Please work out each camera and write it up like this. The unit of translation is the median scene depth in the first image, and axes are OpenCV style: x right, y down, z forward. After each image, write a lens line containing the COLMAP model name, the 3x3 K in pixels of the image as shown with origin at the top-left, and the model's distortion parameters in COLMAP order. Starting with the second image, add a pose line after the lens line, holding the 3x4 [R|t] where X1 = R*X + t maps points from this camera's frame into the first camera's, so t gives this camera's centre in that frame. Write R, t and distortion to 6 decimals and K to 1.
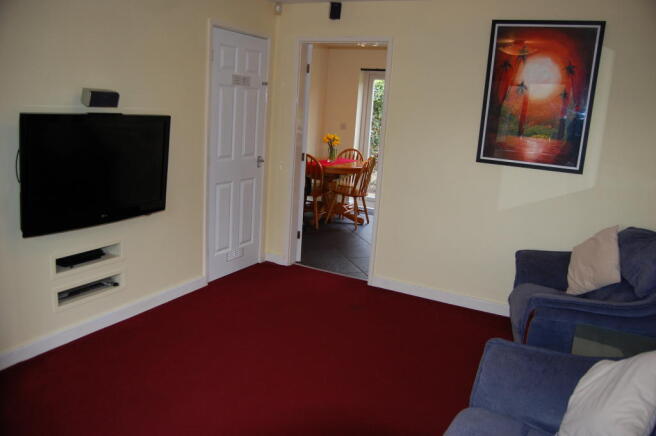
lens RADIAL K [[512.7, 0, 328.0], [0, 512.7, 218.2], [0, 0, 1]] dist [-0.088762, 0.031405]
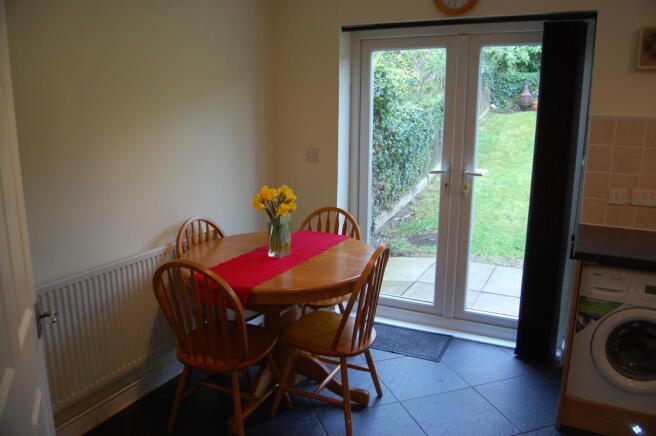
lens RADIAL K [[512.7, 0, 327.2], [0, 512.7, 218.6], [0, 0, 1]] dist [-0.088762, 0.031405]
pose [[0.998104, -0.061211, -0.006391, 0.043966], [0.061163, 0.998100, -0.007412, -0.121421], [0.006832, 0.007007, 0.999952, 0.551350]]
